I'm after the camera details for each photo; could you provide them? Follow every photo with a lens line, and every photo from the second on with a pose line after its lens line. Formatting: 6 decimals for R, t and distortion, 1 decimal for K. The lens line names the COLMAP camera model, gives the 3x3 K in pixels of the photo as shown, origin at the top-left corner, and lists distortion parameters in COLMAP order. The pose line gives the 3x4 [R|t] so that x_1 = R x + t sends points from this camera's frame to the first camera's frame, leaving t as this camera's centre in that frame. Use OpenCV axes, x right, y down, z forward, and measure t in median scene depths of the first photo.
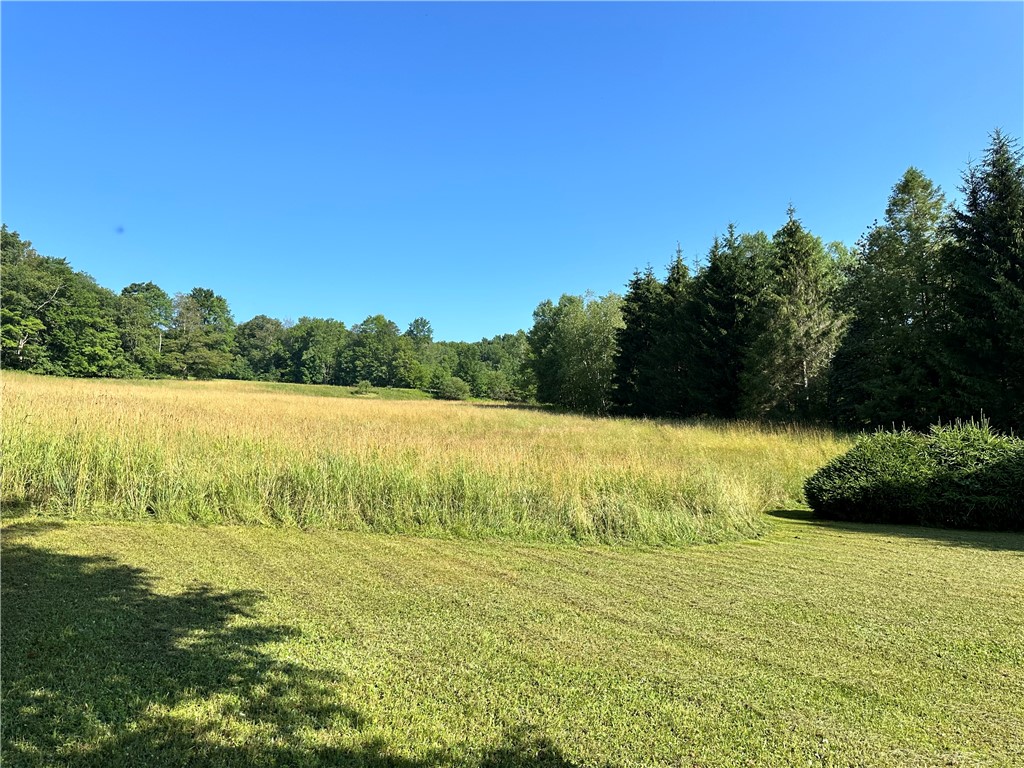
lens RADIAL K [[714.5, 0, 509.4], [0, 714.5, 387.1], [0, 0, 1]] dist [0.054644, -0.059560]
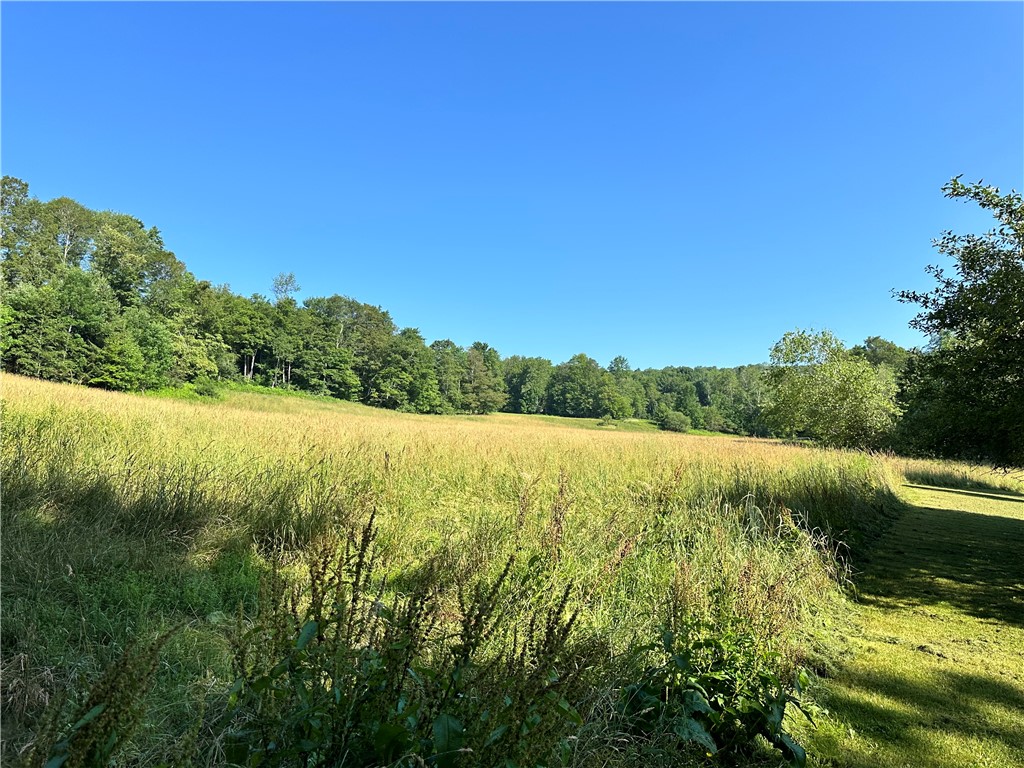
lens RADIAL K [[714.5, 0, 514.7], [0, 714.5, 377.6], [0, 0, 1]] dist [0.054644, -0.059560]
pose [[0.985381, -0.002867, -0.170342, -0.108668], [-0.004451, 0.999084, -0.042561, -0.014569], [0.170308, 0.042697, 0.984465, -0.172892]]
